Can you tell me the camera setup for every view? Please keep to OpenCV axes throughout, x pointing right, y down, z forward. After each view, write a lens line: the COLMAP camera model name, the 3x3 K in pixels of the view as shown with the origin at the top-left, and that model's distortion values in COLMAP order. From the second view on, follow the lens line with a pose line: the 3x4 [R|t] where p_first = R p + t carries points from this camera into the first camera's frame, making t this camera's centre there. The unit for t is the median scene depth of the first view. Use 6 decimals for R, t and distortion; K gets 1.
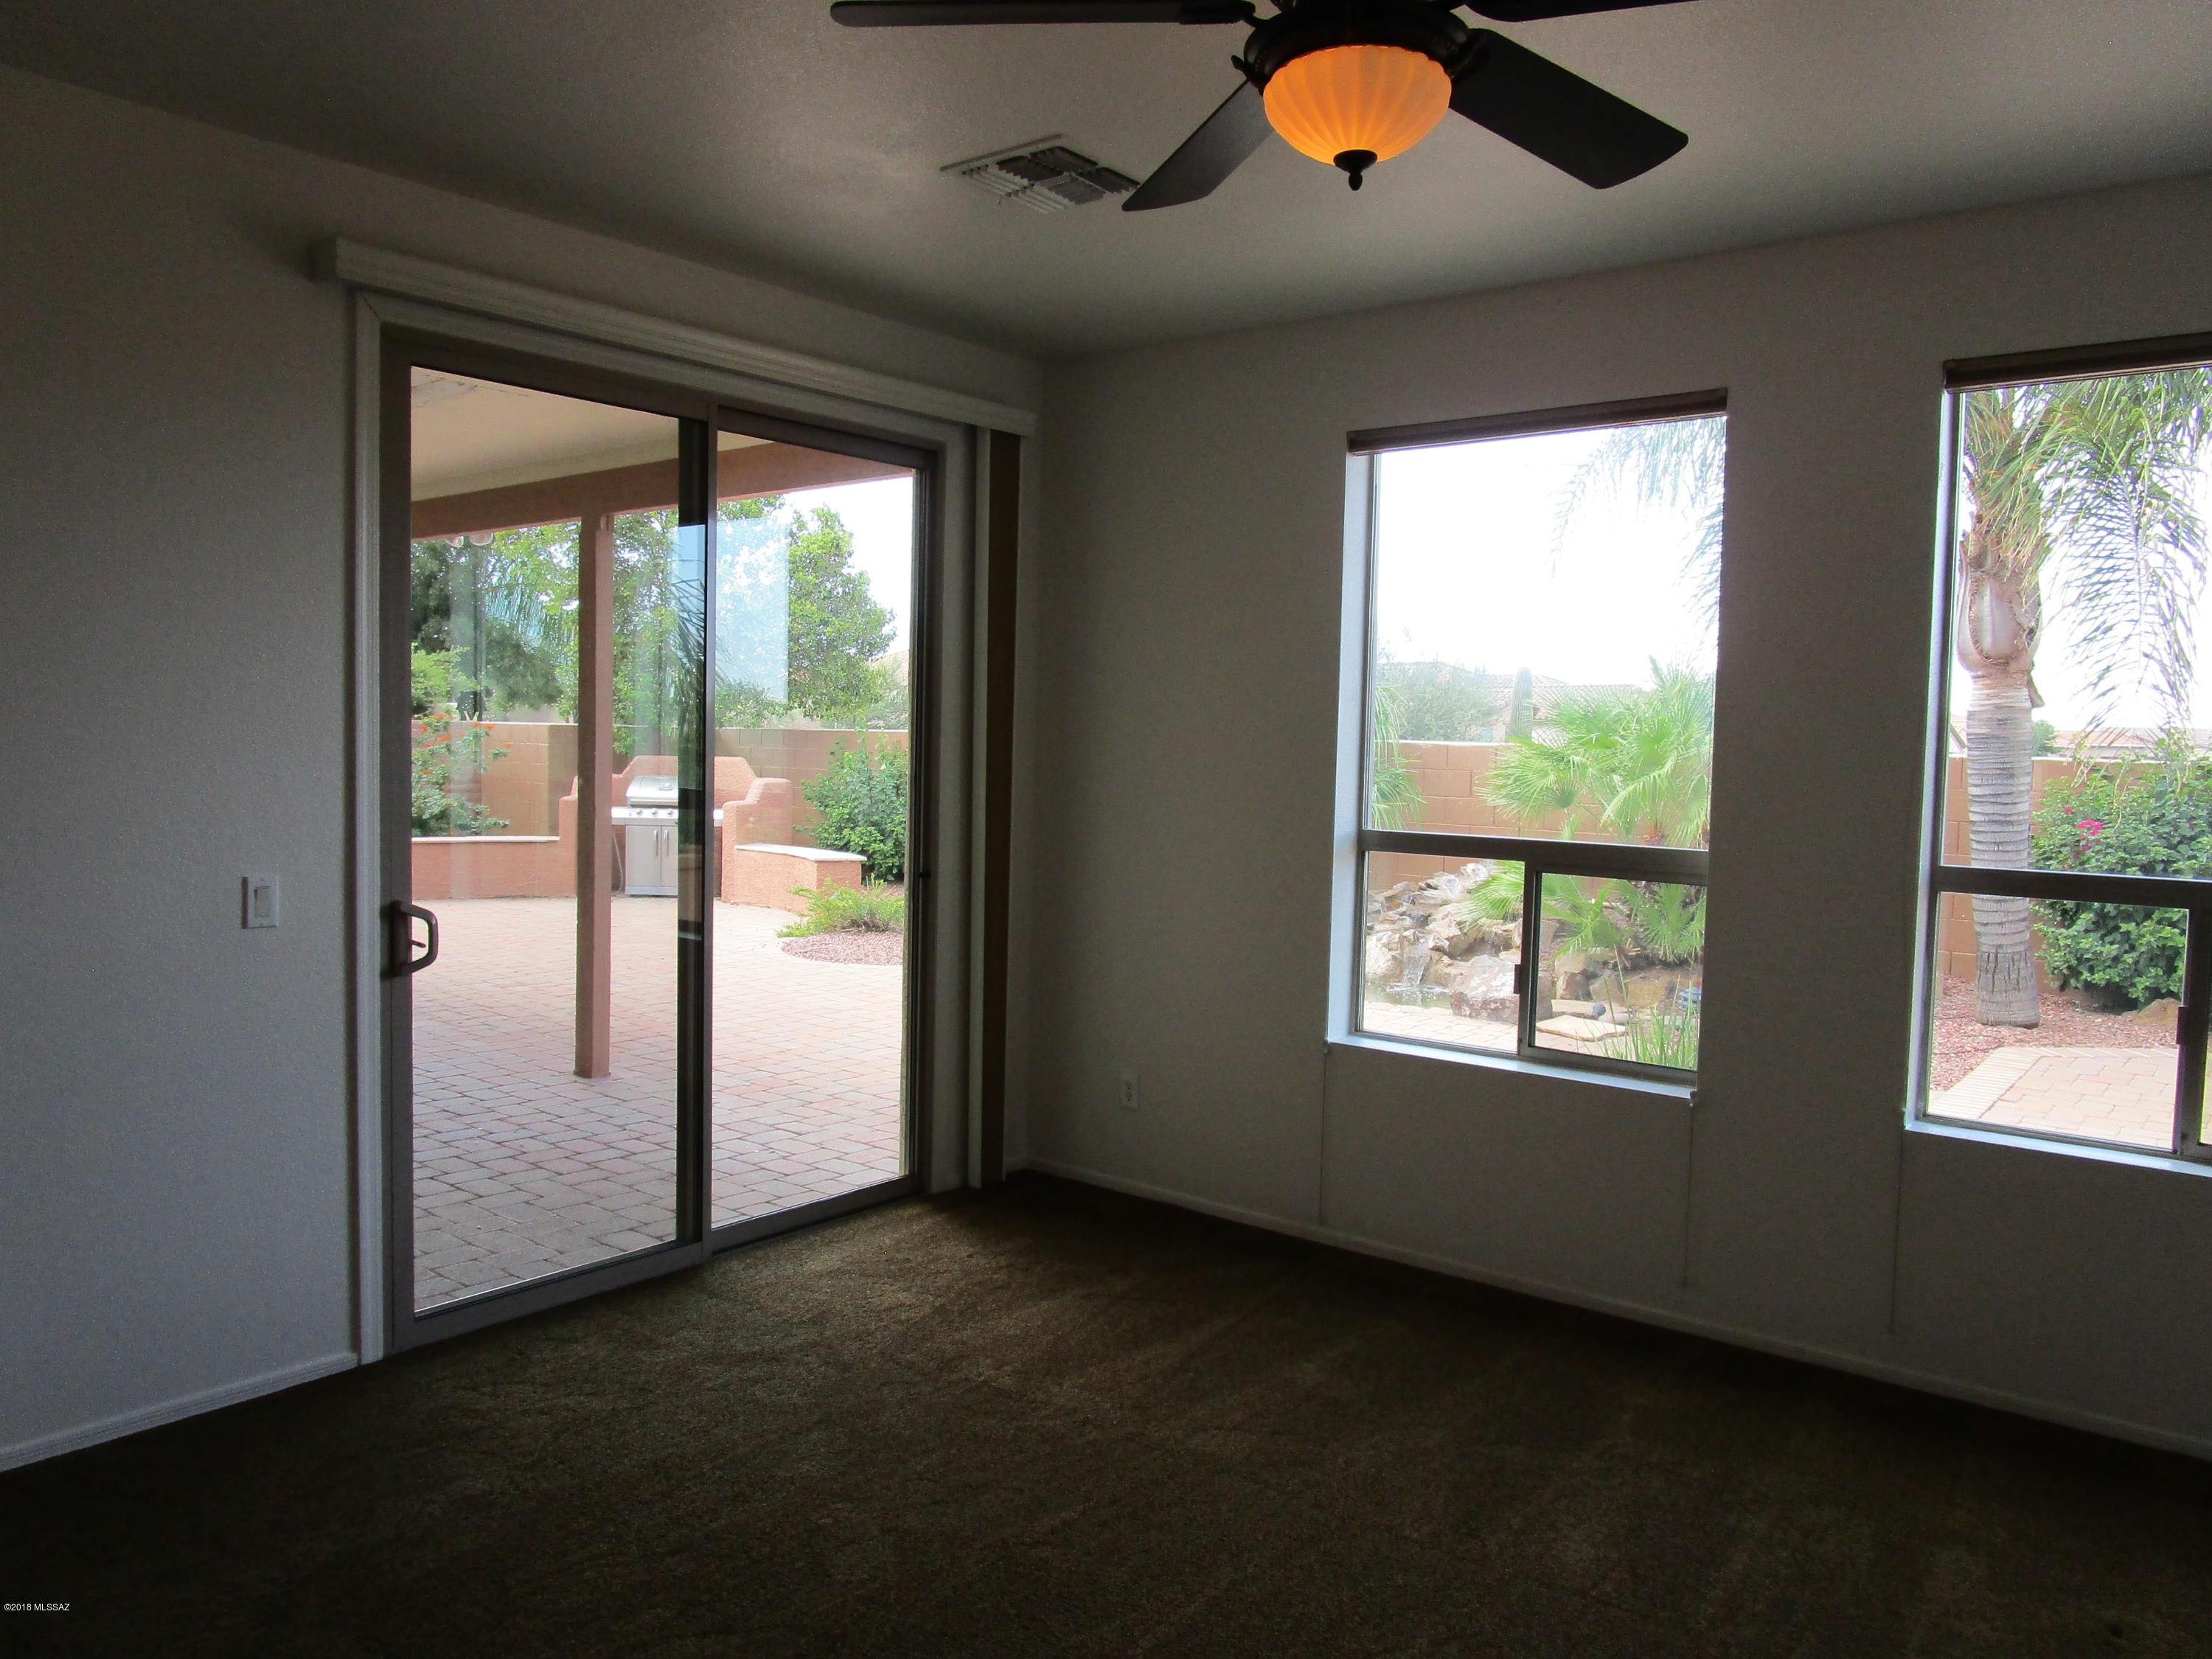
lens RADIAL K [[1591.2, 0, 1111.0], [0, 1591.2, 837.8], [0, 0, 1]] dist [-0.006436, -0.004454]
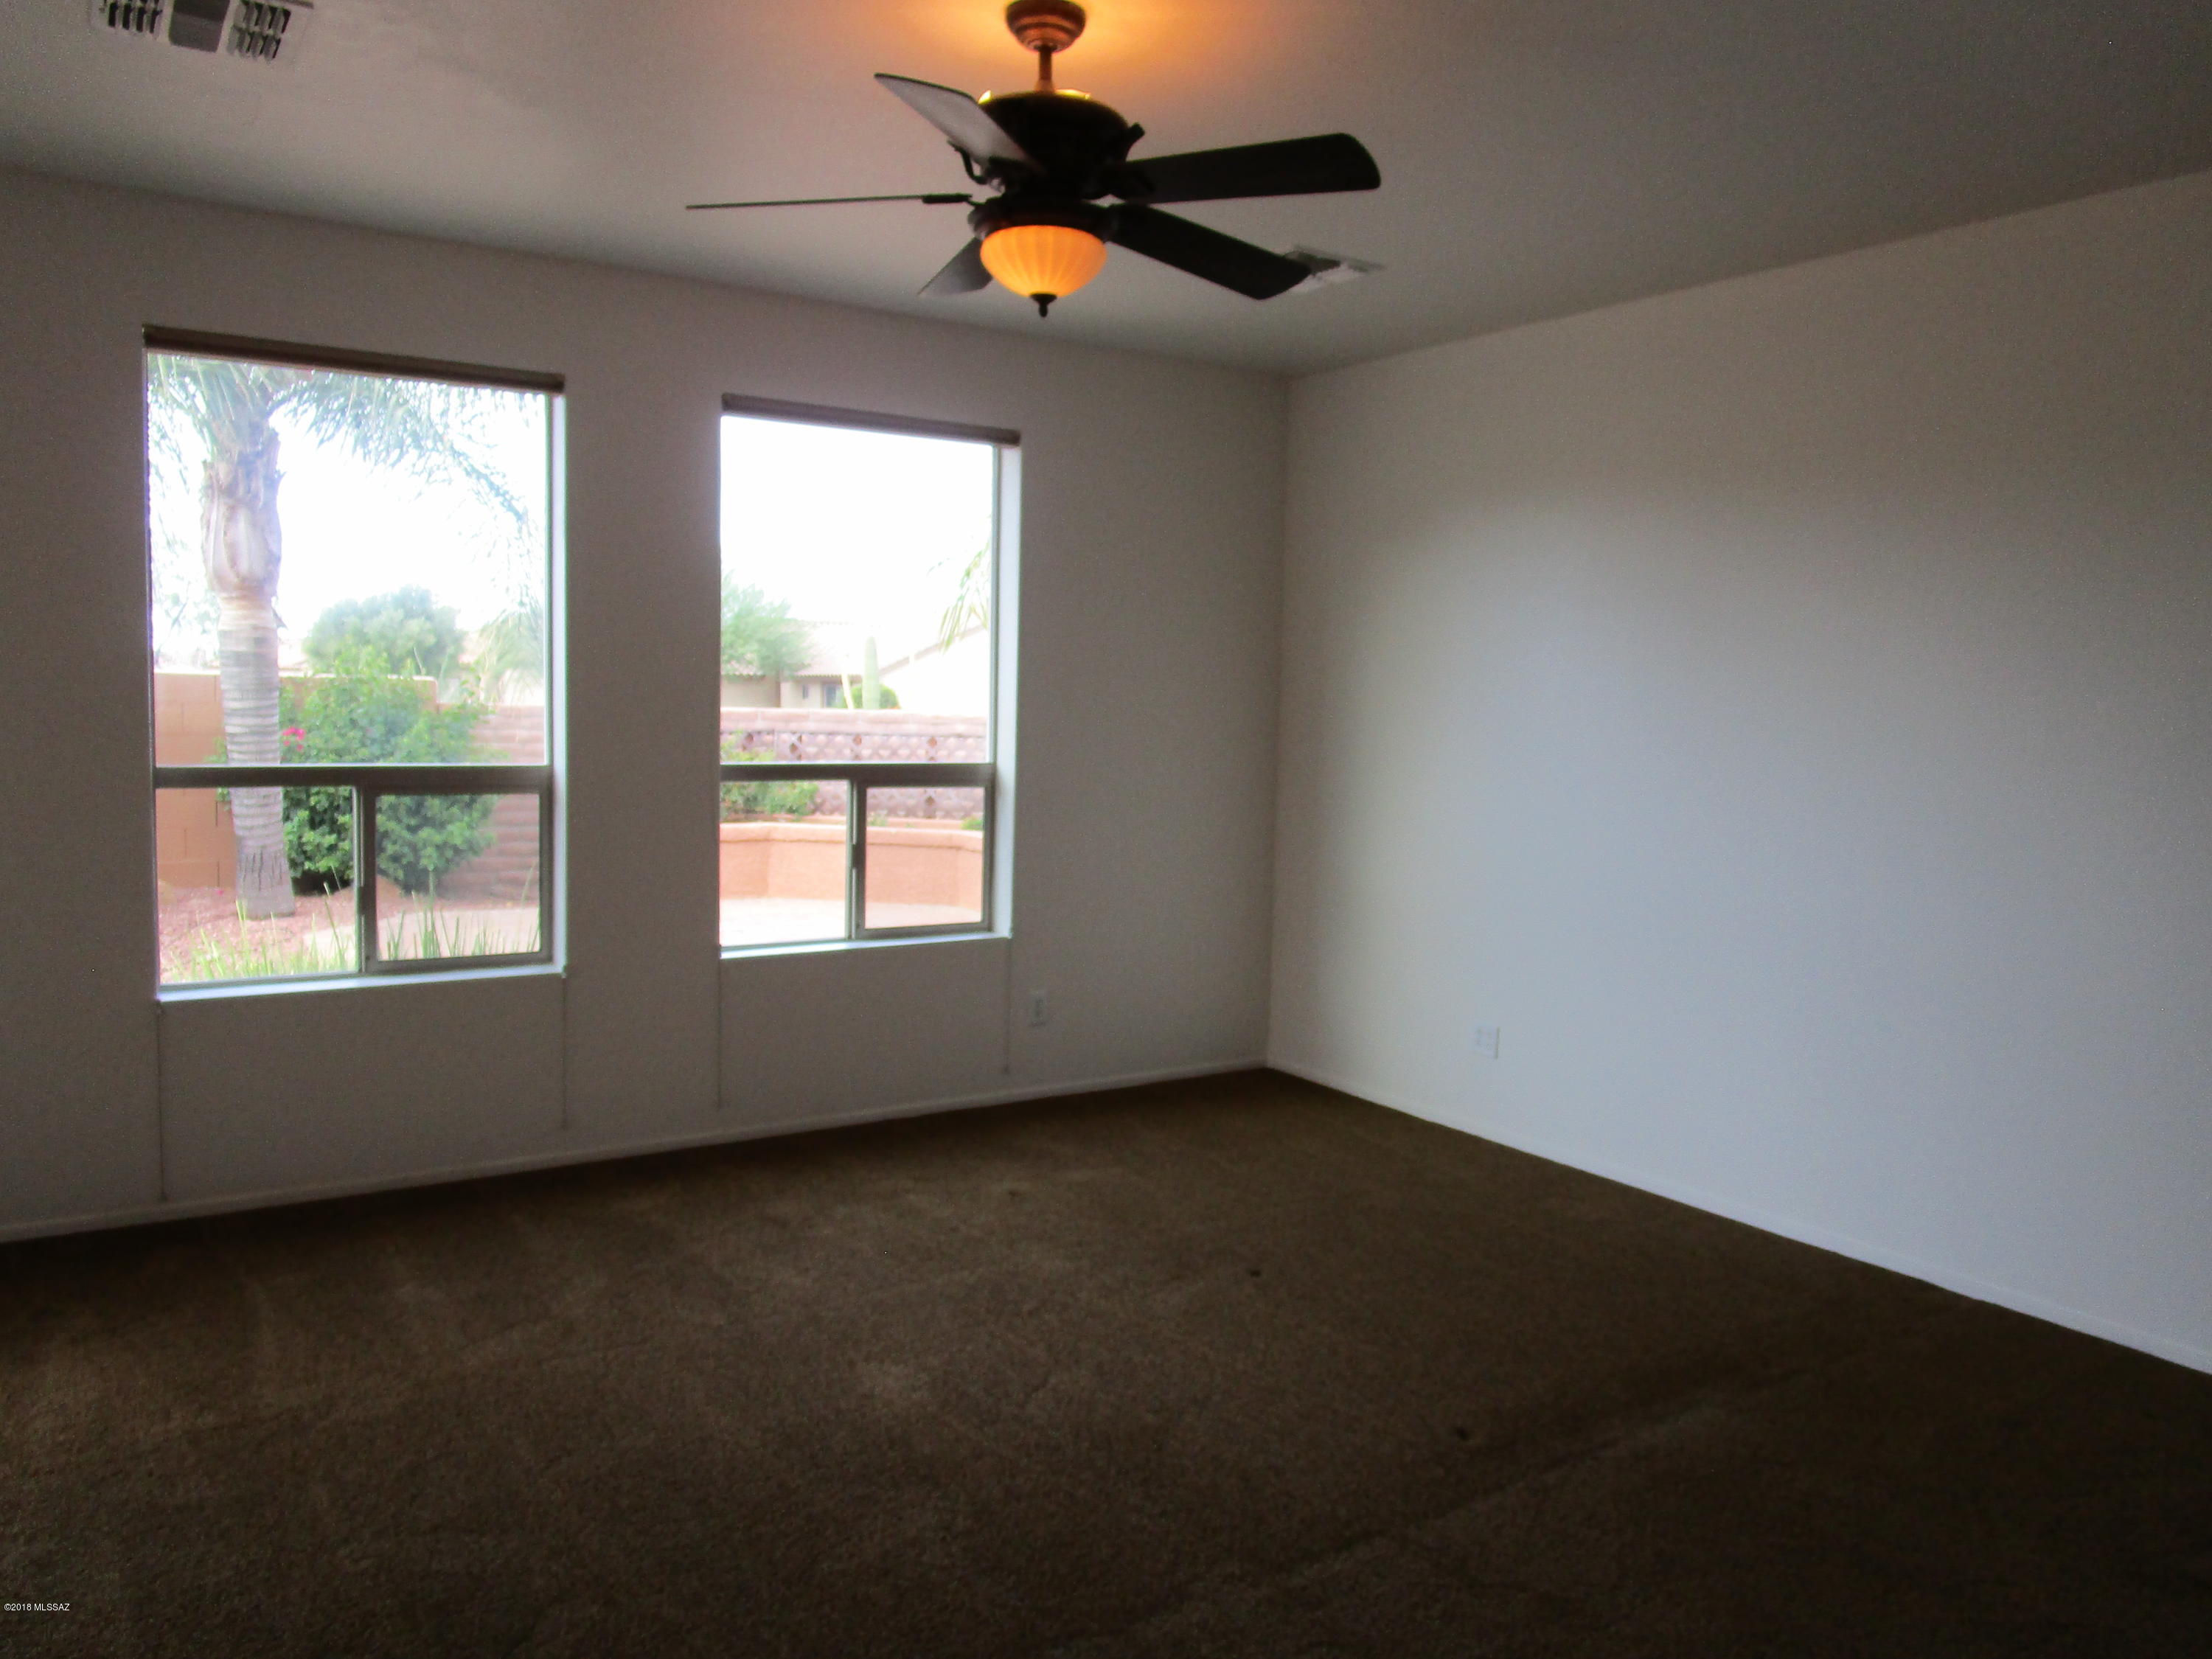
lens RADIAL K [[1591.2, 0, 1097.4], [0, 1591.2, 825.5], [0, 0, 1]] dist [-0.006436, -0.004454]
pose [[0.317562, -0.095358, 0.943431, -0.549496], [0.045588, 0.995316, 0.085257, -0.025233], [-0.947141, 0.015935, 0.320421, 0.205150]]
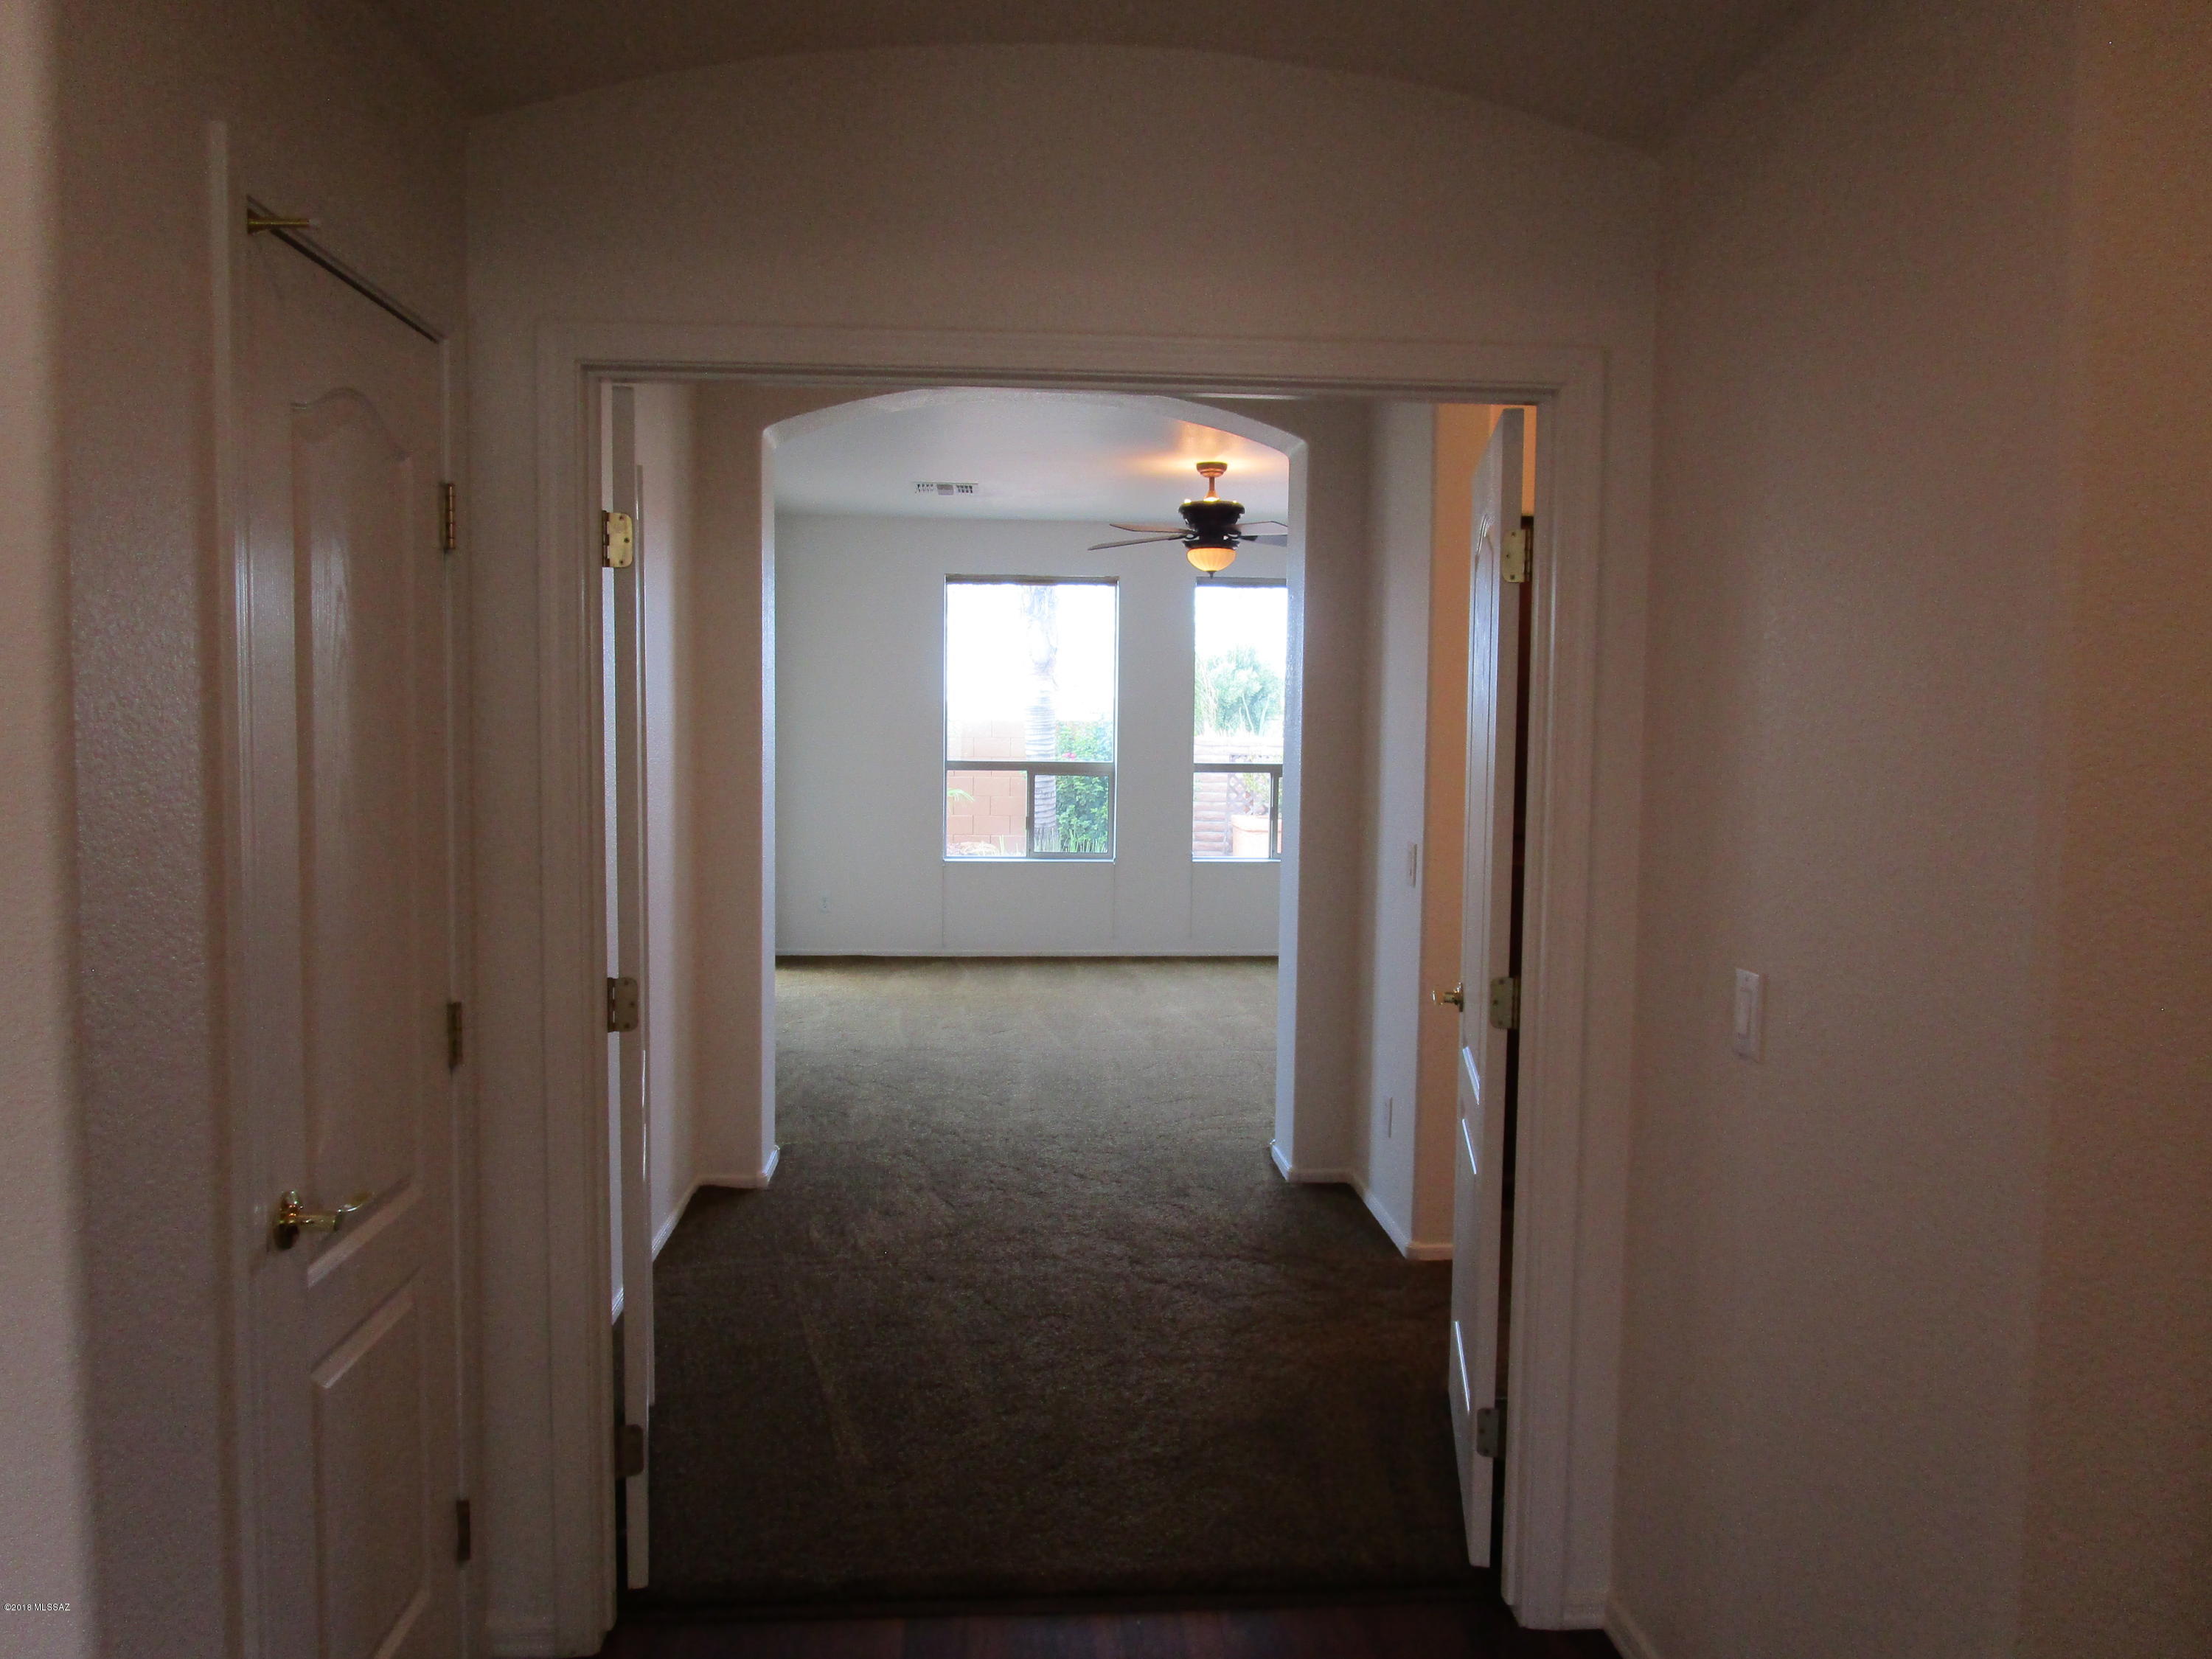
lens RADIAL K [[1591.2, 0, 1107.8], [0, 1591.2, 825.1], [0, 0, 1]] dist [-0.006436, -0.004454]
pose [[0.736647, -0.061301, 0.673493, -1.148816], [0.050605, 0.998088, 0.035496, 0.017398], [-0.674381, 0.007934, 0.738340, -0.723010]]
